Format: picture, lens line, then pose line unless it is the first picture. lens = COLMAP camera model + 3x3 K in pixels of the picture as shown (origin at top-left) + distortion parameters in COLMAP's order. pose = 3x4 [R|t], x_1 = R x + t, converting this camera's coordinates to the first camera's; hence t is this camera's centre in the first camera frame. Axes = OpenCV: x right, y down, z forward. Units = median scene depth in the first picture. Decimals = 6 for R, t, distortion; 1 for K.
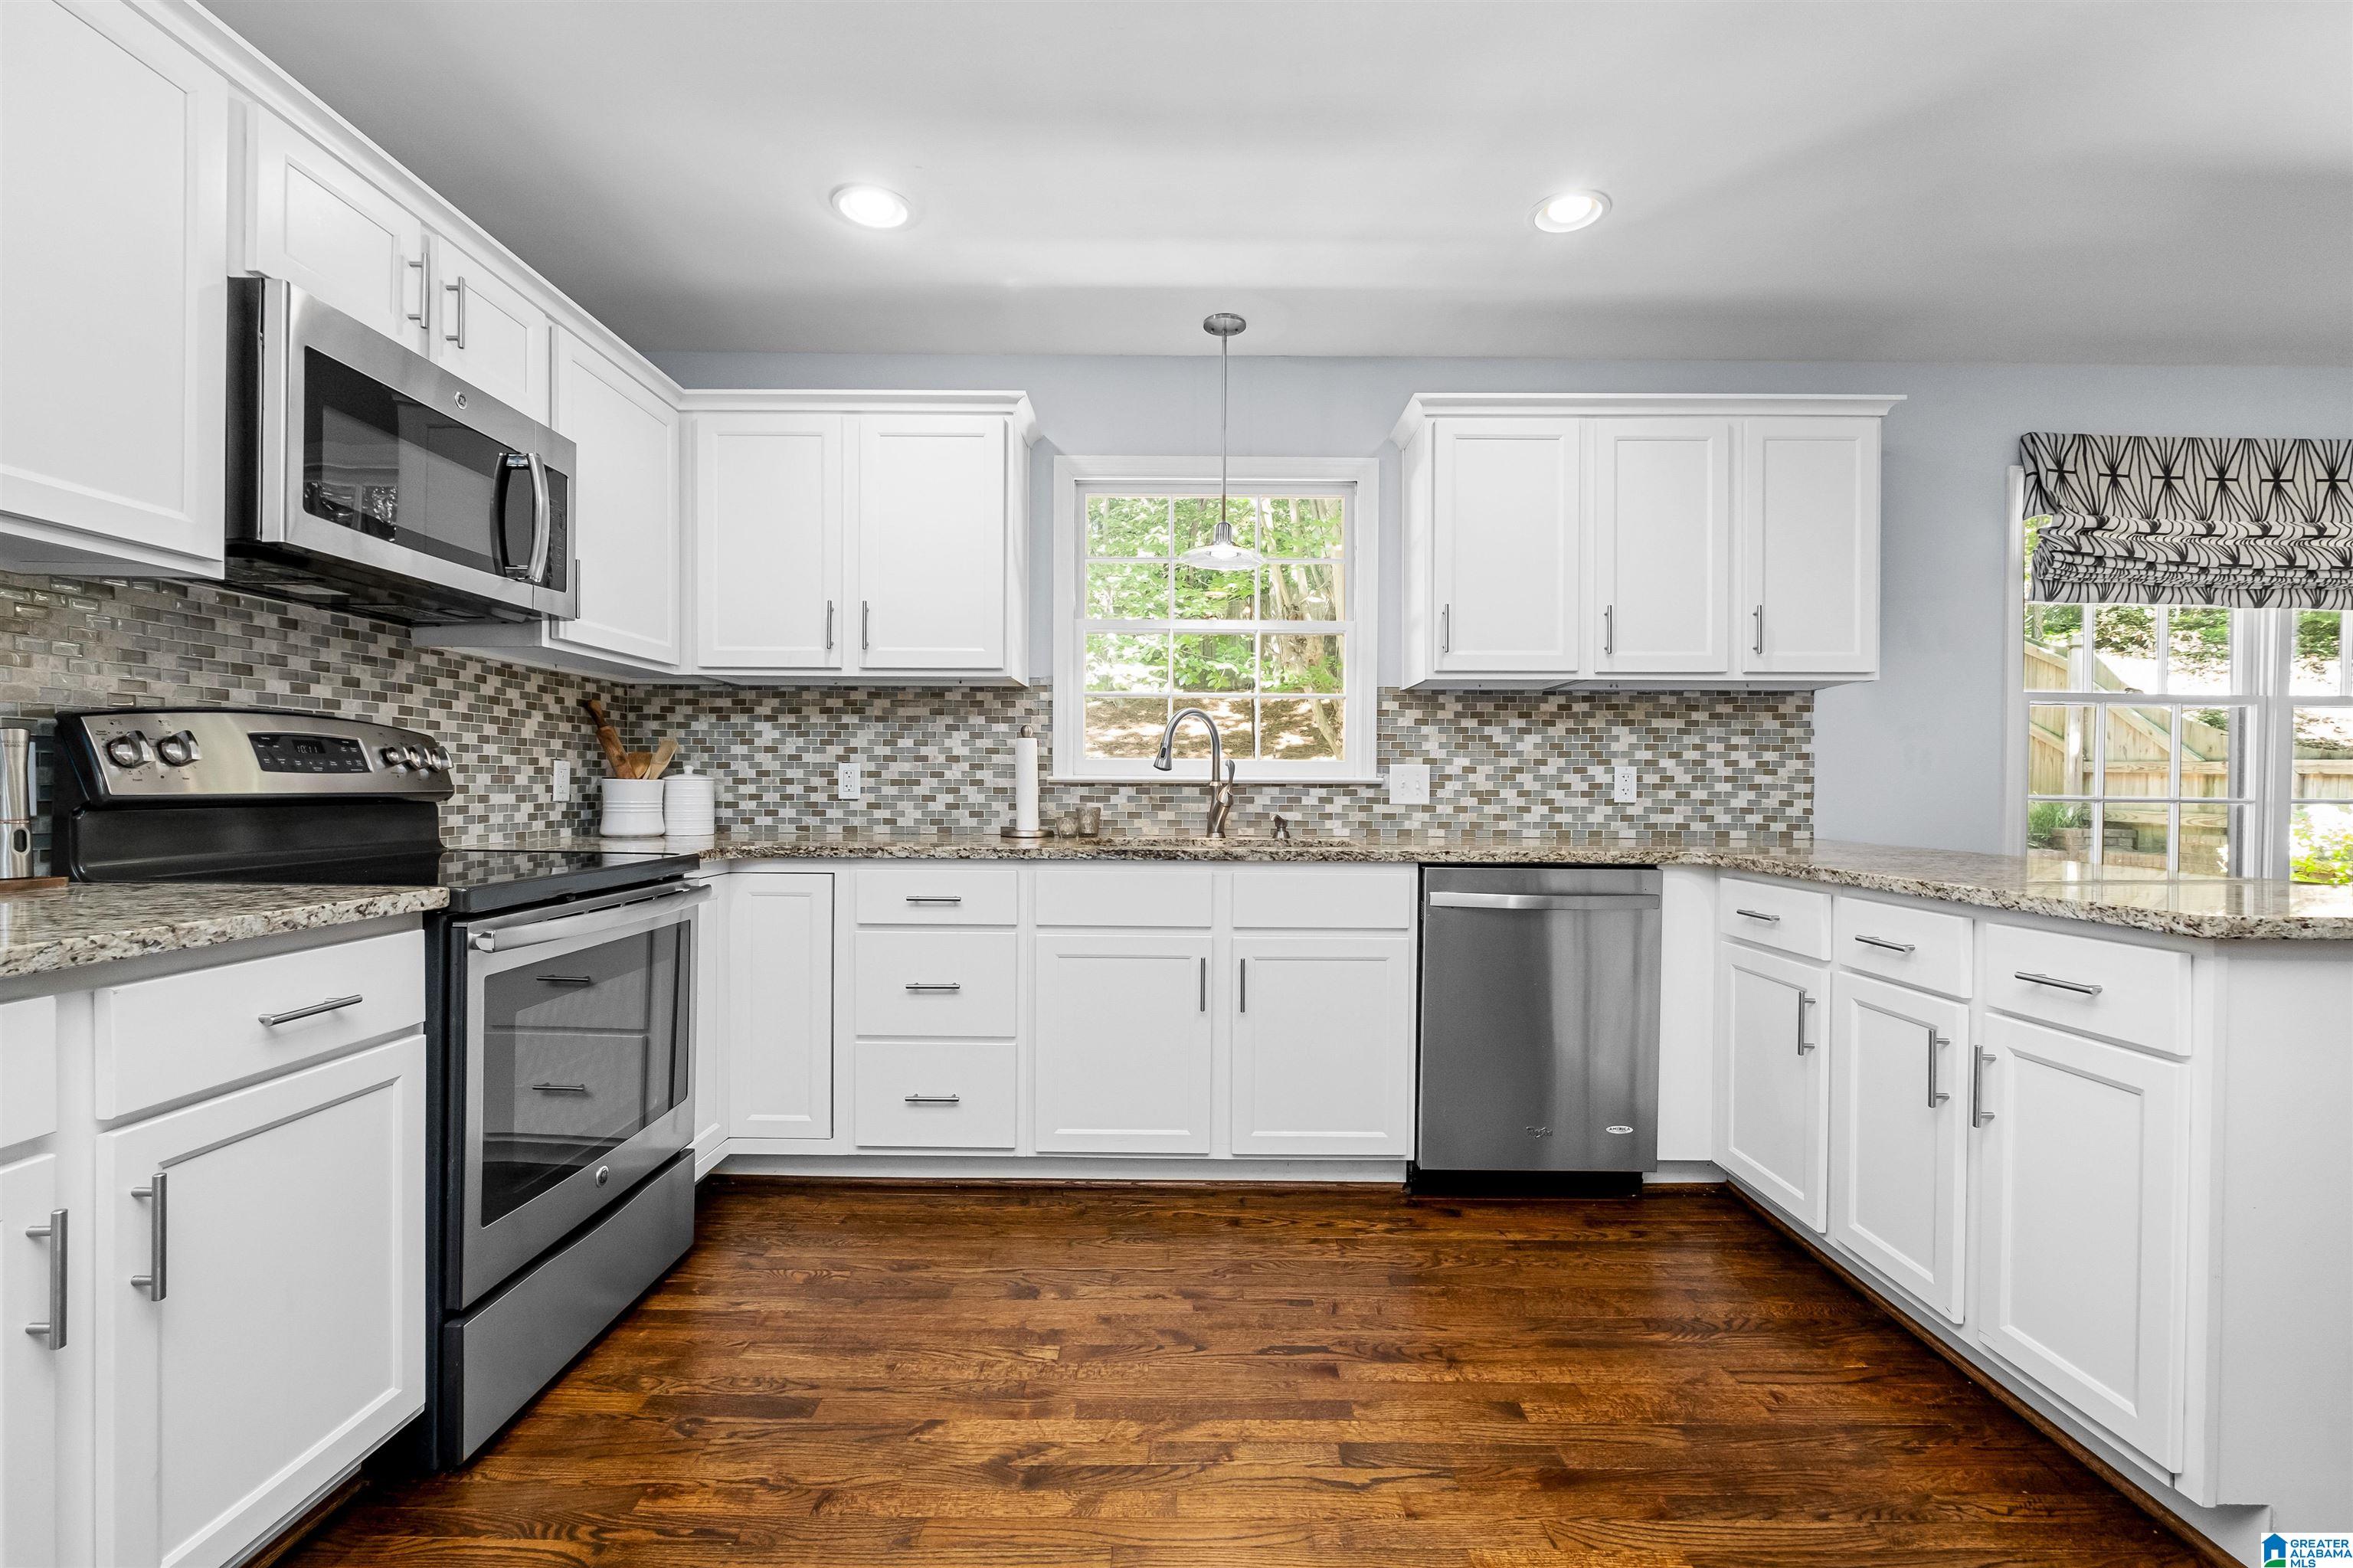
lens RADIAL K [[1029.4, 0, 1185.6], [0, 1029.4, 792.6], [0, 0, 1]] dist [-0.005209, 0.000955]
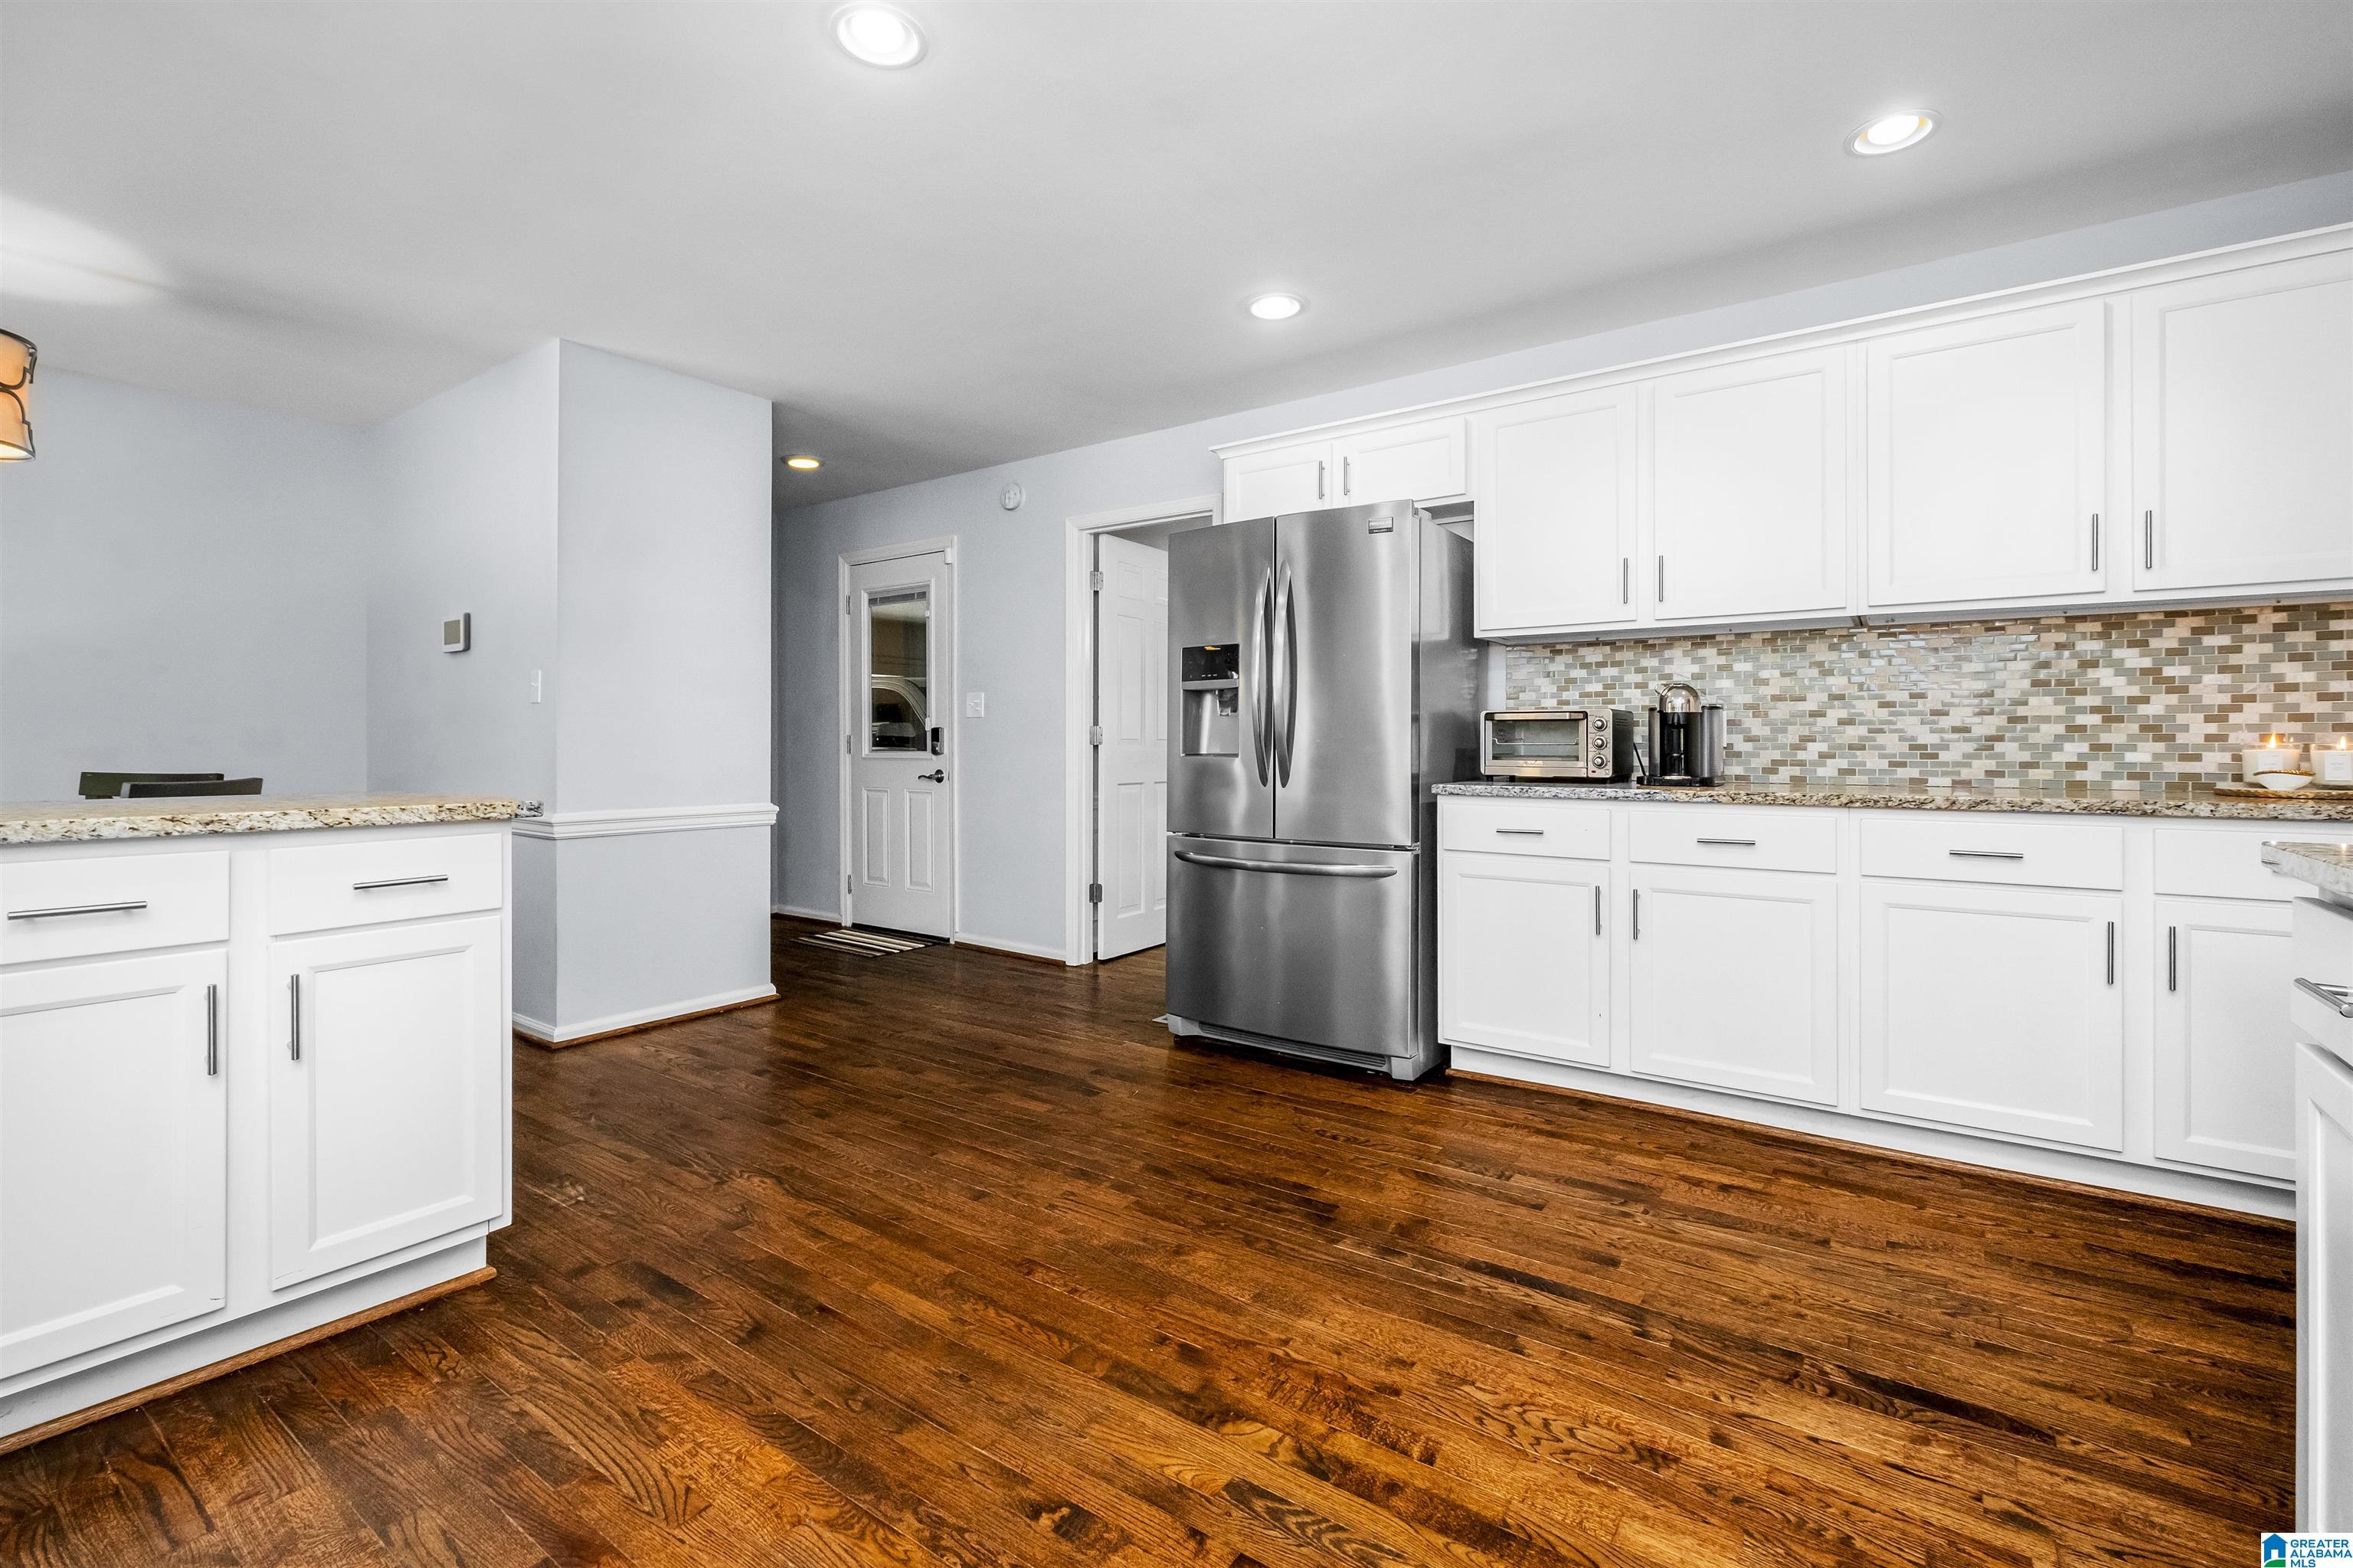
lens RADIAL K [[1029.4, 0, 1174.9], [0, 1029.4, 752.0], [0, 0, 1]] dist [-0.005209, 0.000955]
pose [[-0.807996, -0.014099, 0.589019, -0.241027], [-0.004255, 0.999827, 0.018095, 0.008954], [-0.589173, 0.012115, -0.807916, 0.680770]]
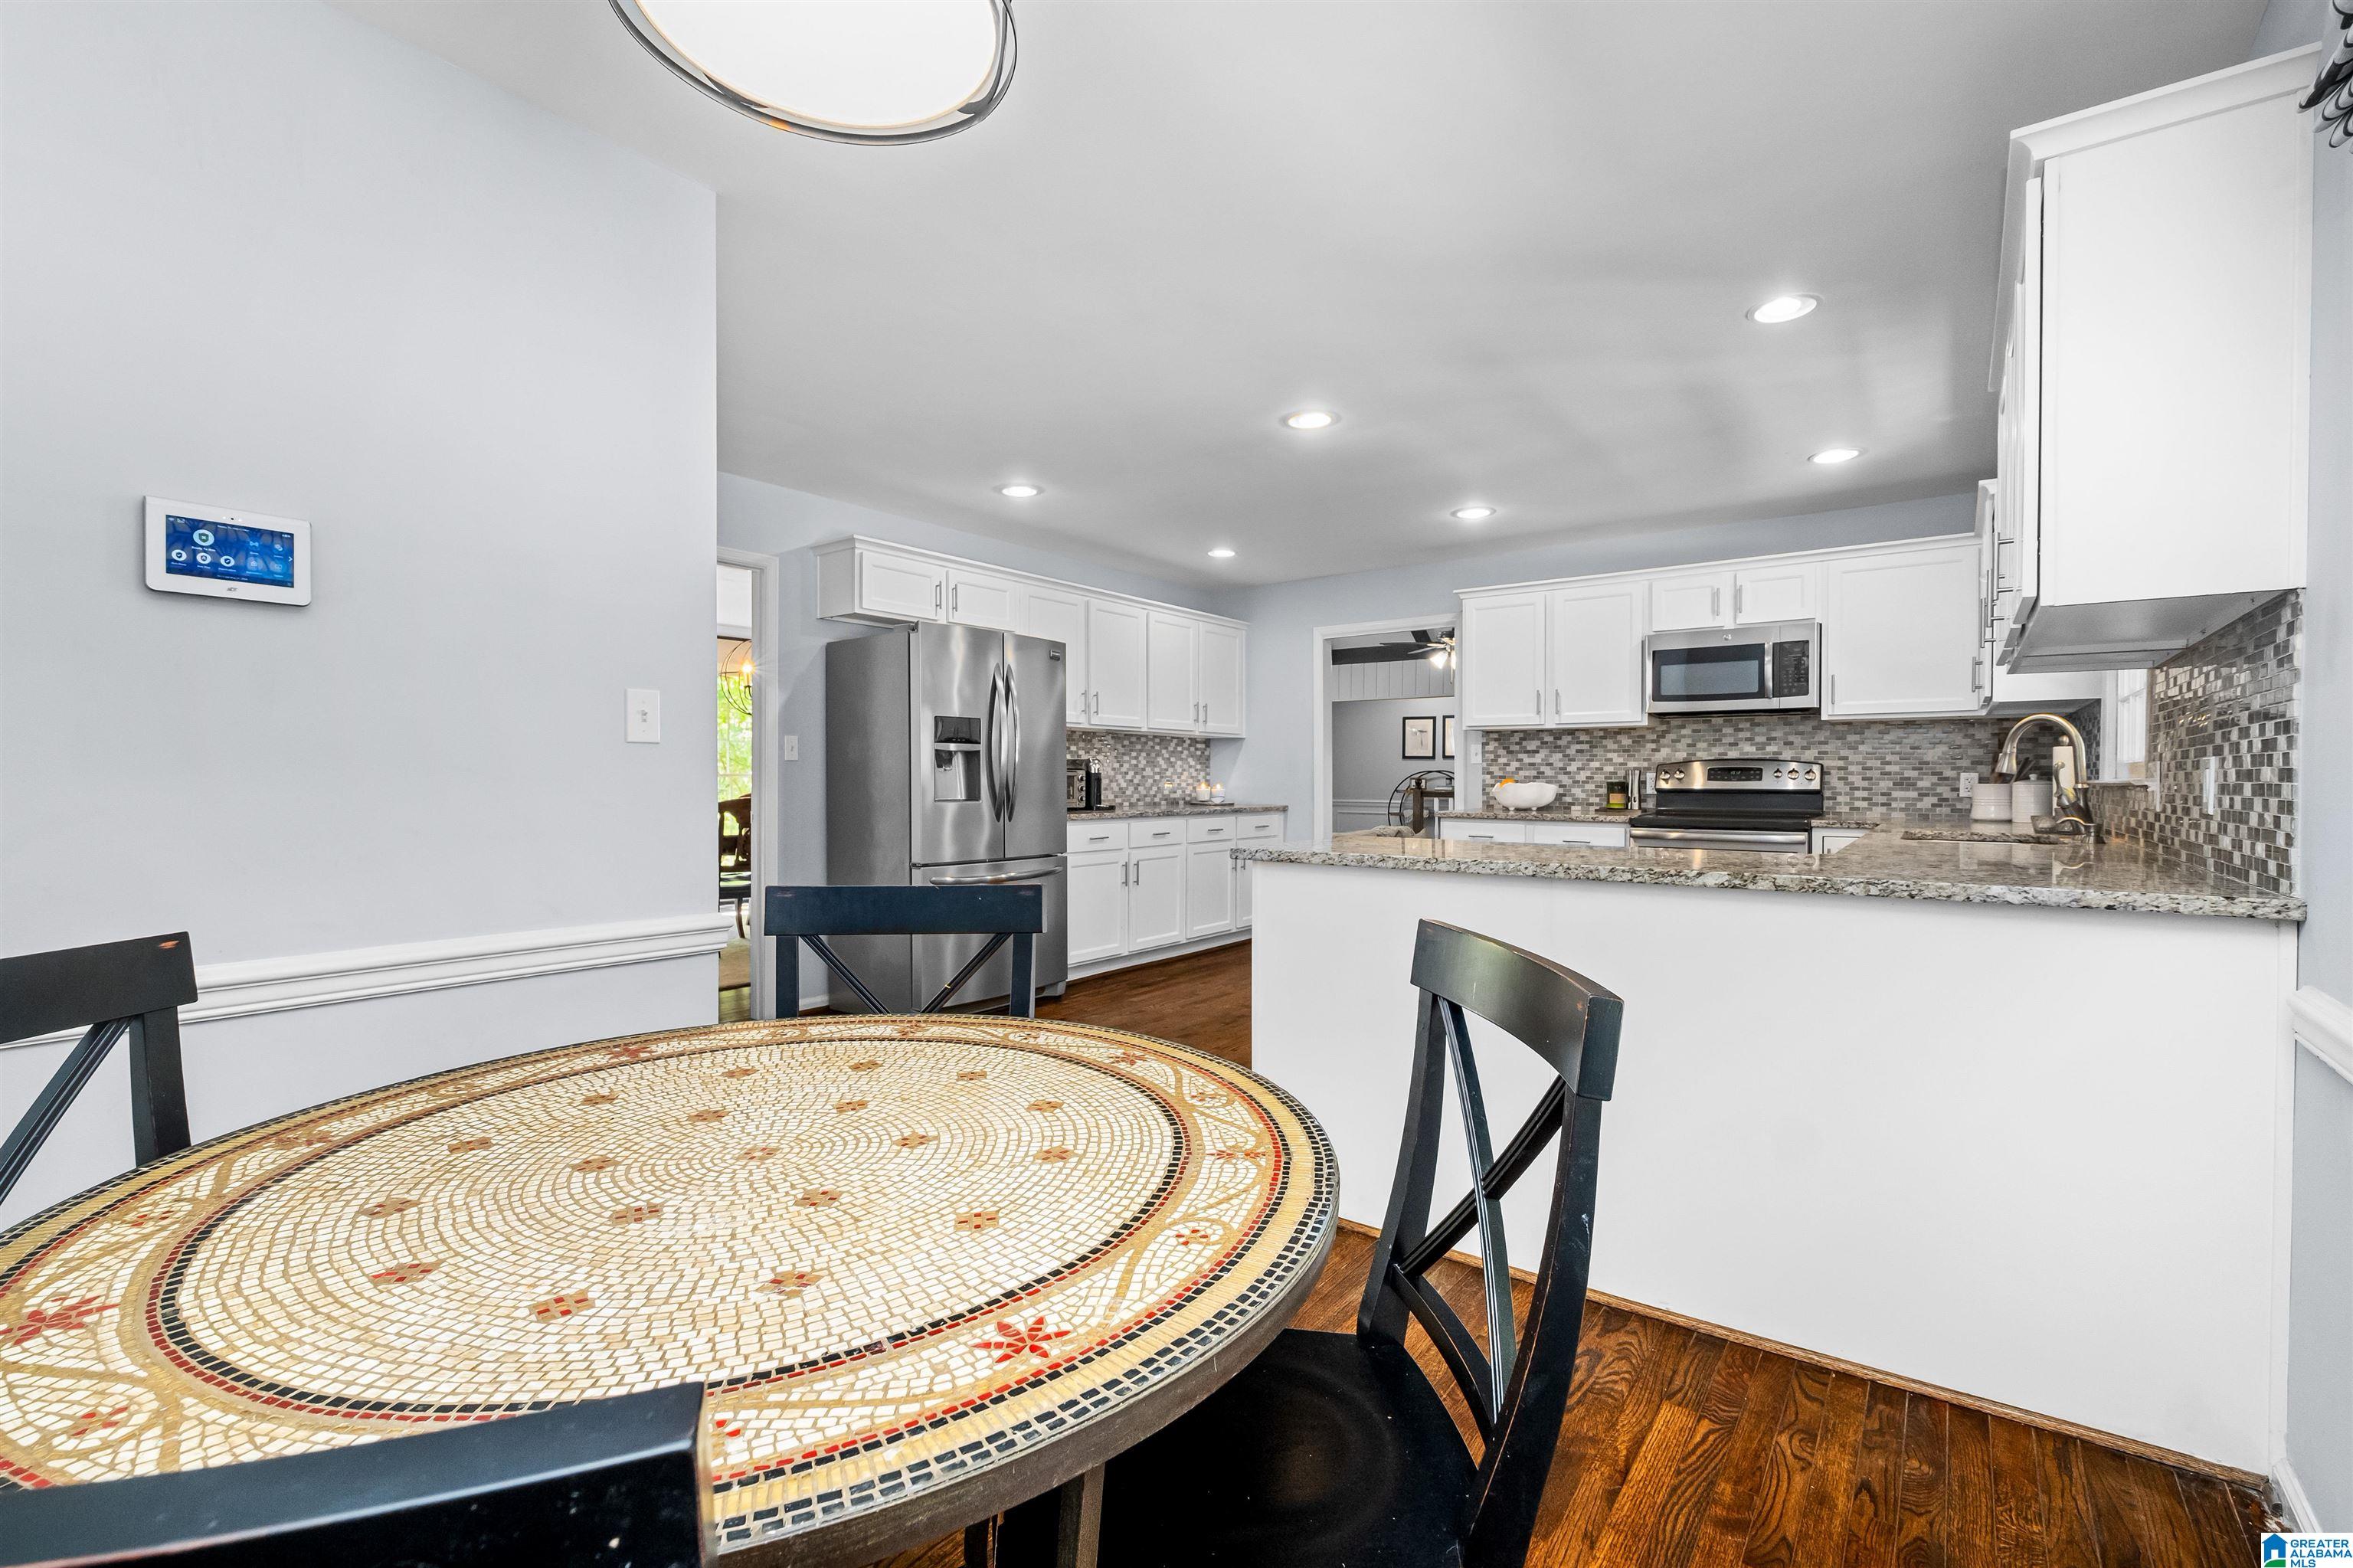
lens RADIAL K [[1029.4, 0, 1173.2], [0, 1029.4, 791.6], [0, 0, 1]] dist [-0.005209, 0.000955]
pose [[-0.604910, 0.002968, -0.796288, 1.323605], [-0.013000, 0.999823, 0.013603, -0.005583], [0.796188, 0.018580, -0.604765, 0.872393]]
